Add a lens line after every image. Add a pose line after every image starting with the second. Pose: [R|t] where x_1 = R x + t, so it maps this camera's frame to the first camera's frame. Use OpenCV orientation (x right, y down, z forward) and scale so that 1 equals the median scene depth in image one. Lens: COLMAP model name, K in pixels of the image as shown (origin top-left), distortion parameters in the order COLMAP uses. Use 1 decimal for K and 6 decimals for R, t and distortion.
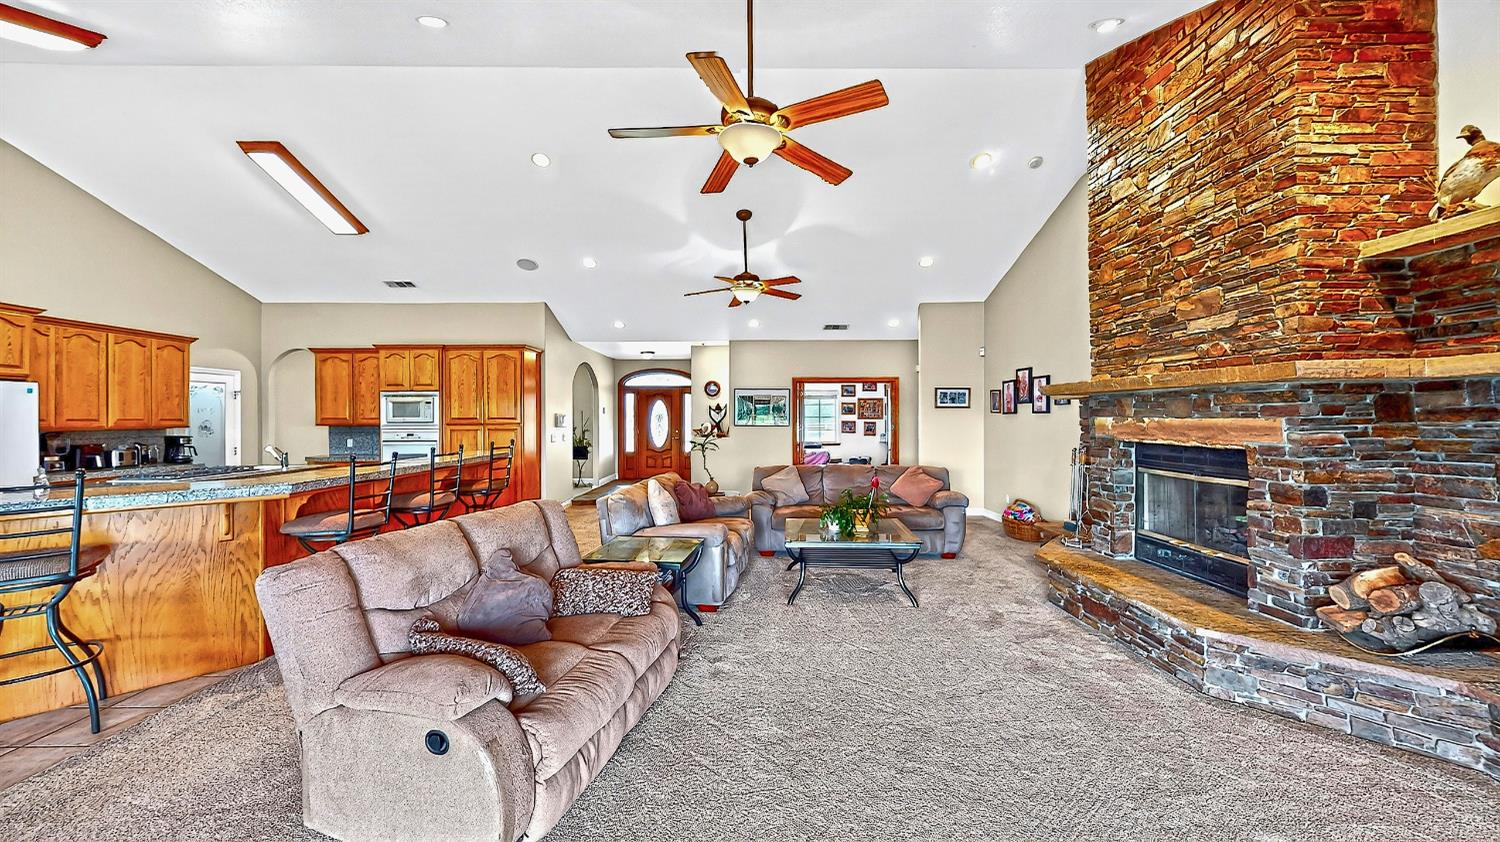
lens RADIAL K [[554.0, 0, 755.5], [0, 554.0, 412.7], [0, 0, 1]] dist [0.003768, -0.000182]
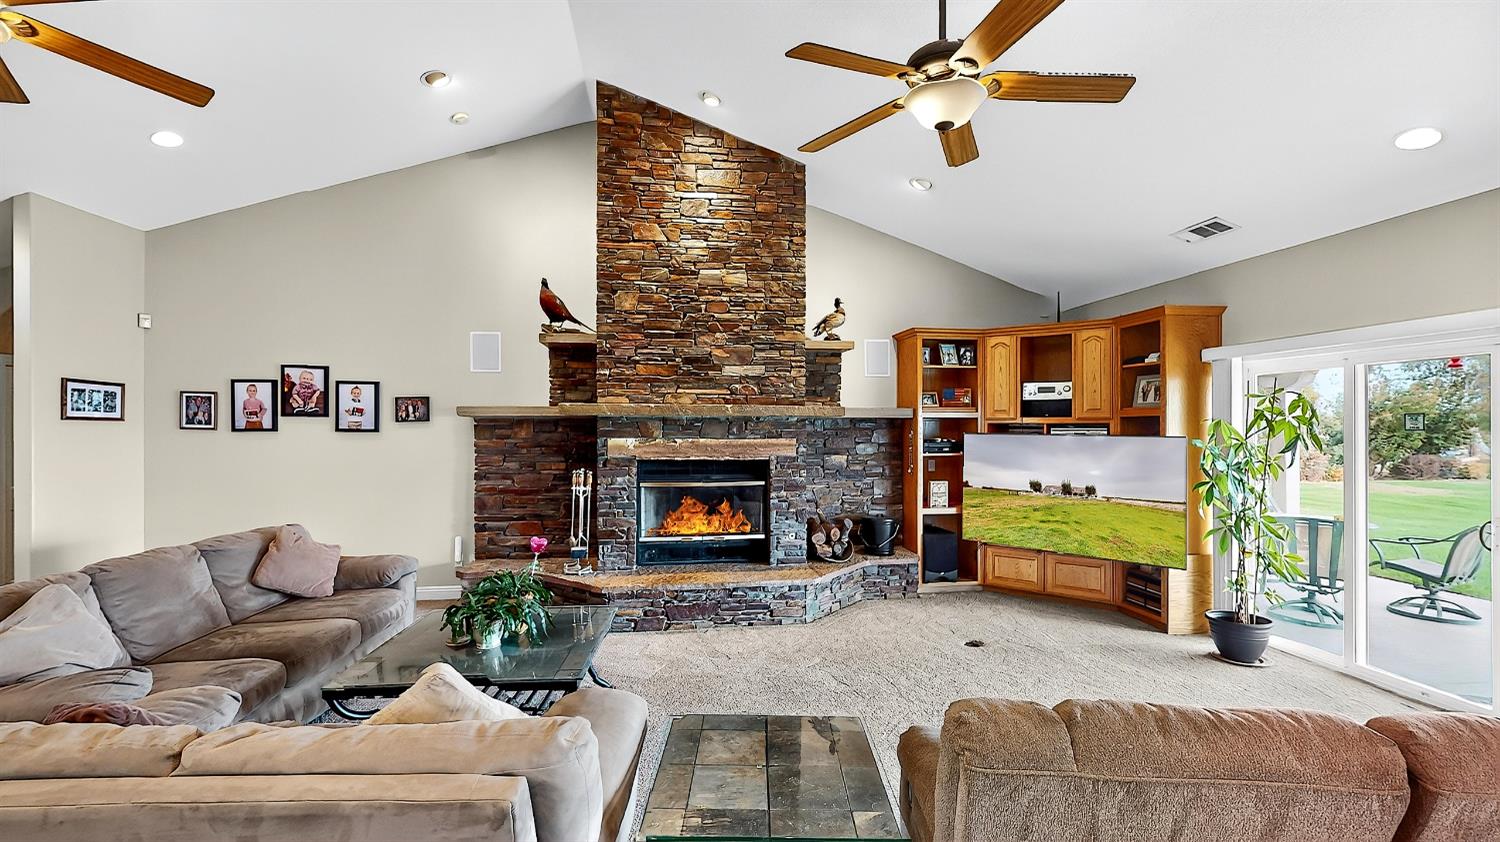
lens RADIAL K [[656.2, 0, 760.4], [0, 656.2, 427.0], [0, 0, 1]] dist [0.016365, 0.000088]
pose [[-0.128241, 0.002119, 0.991741, -0.653033], [-0.009056, 0.999954, -0.003308, -0.012193], [-0.991702, -0.009405, -0.128215, 0.938048]]
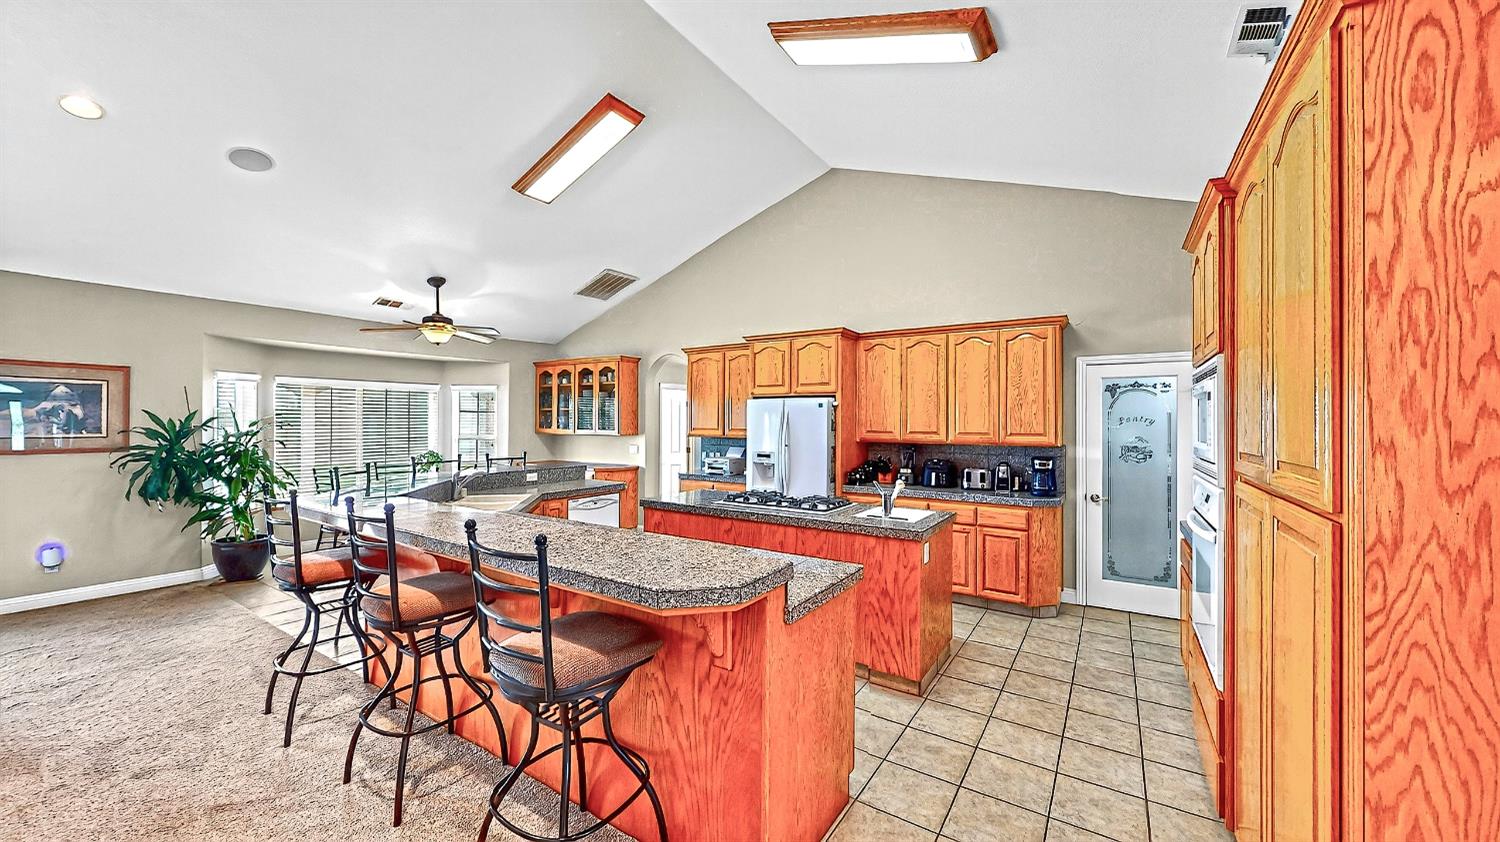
lens RADIAL K [[554.0, 0, 744.1], [0, 554.0, 421.3], [0, 0, 1]] dist [0.003768, -0.000182]
pose [[-0.572649, 0.002968, -0.819796, -0.374764], [0.005833, 0.999983, -0.000454, -0.009507], [0.819780, -0.005041, -0.572656, 1.729810]]
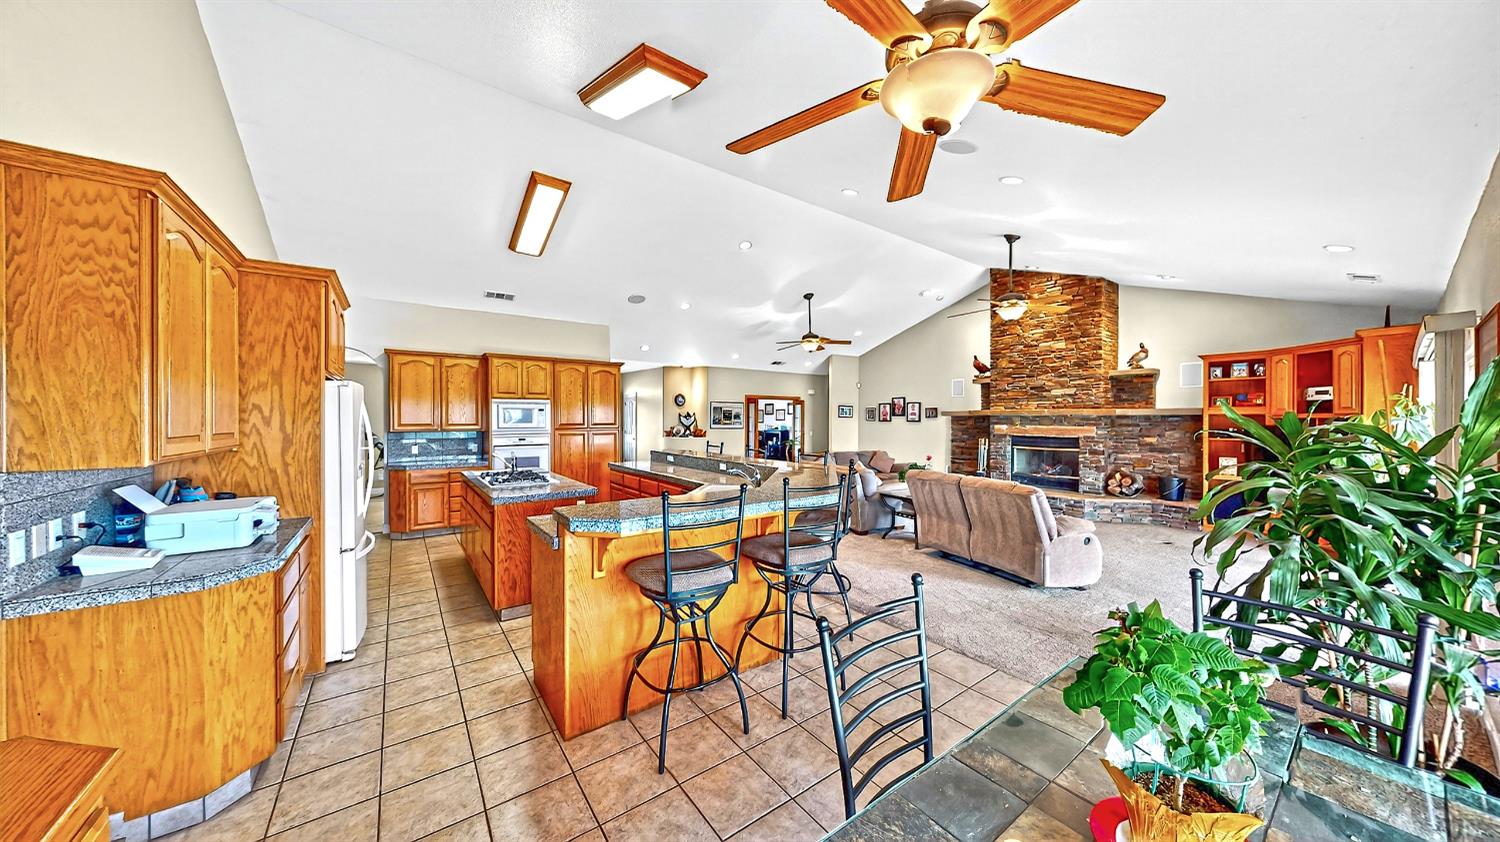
lens RADIAL K [[474.6, 0, 742.7], [0, 474.6, 420.3], [0, 0, 1]] dist [0.000590, -0.000270]
pose [[0.820973, 0.004939, 0.570946, -1.441120], [-0.011057, 0.999913, 0.007249, -0.015058], [-0.570860, -0.012264, 0.820956, -0.010463]]
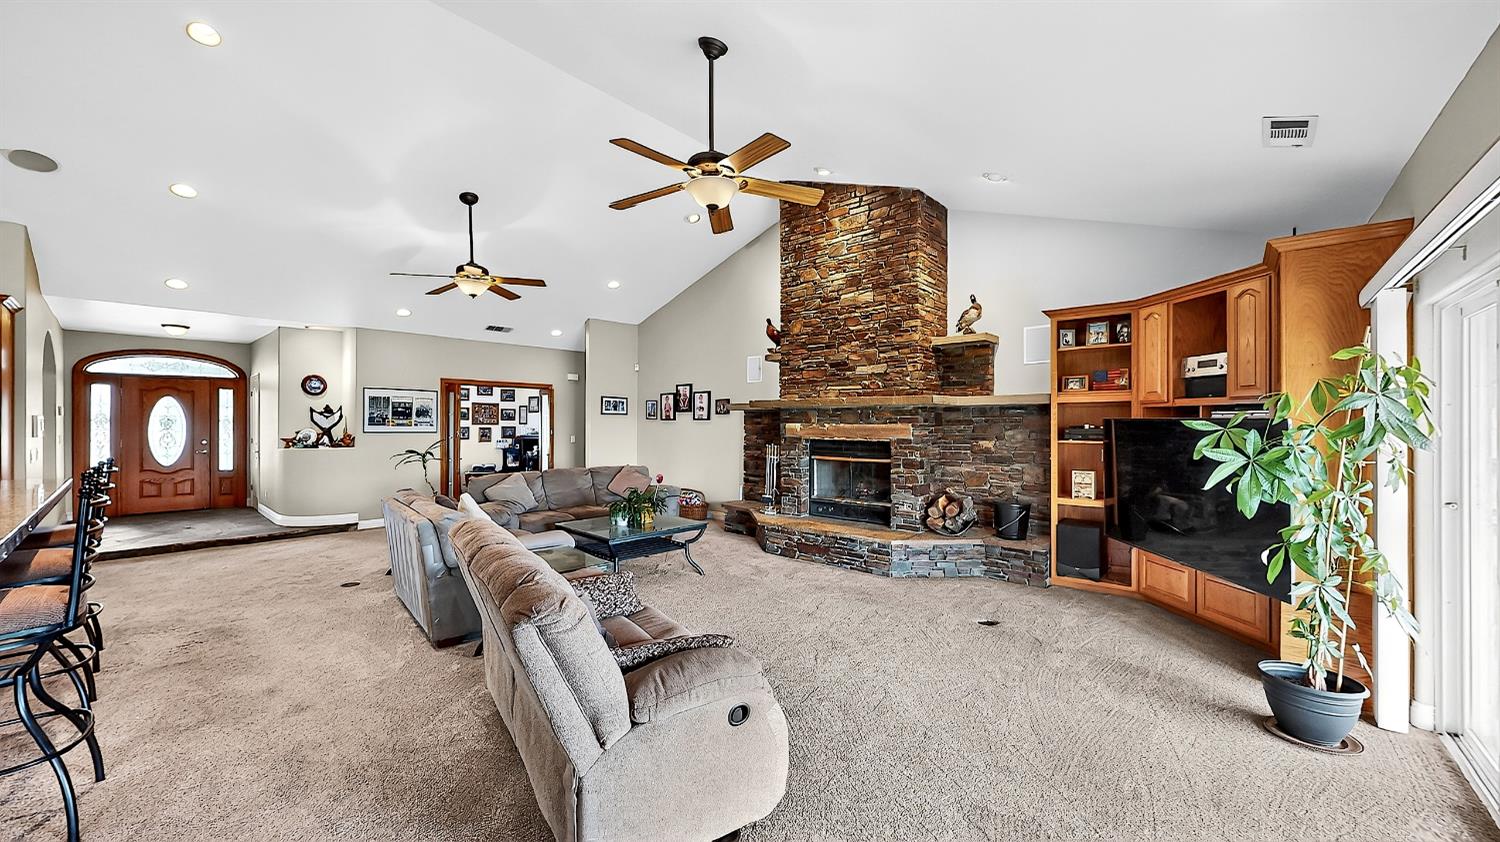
lens RADIAL K [[554.0, 0, 741.6], [0, 554.0, 422.7], [0, 0, 1]] dist [0.003768, -0.000182]
pose [[0.679607, 0.003059, 0.733570, -0.581710], [-0.008518, 0.999957, 0.003721, 0.001933], [-0.733527, -0.008778, 0.679604, 0.094254]]
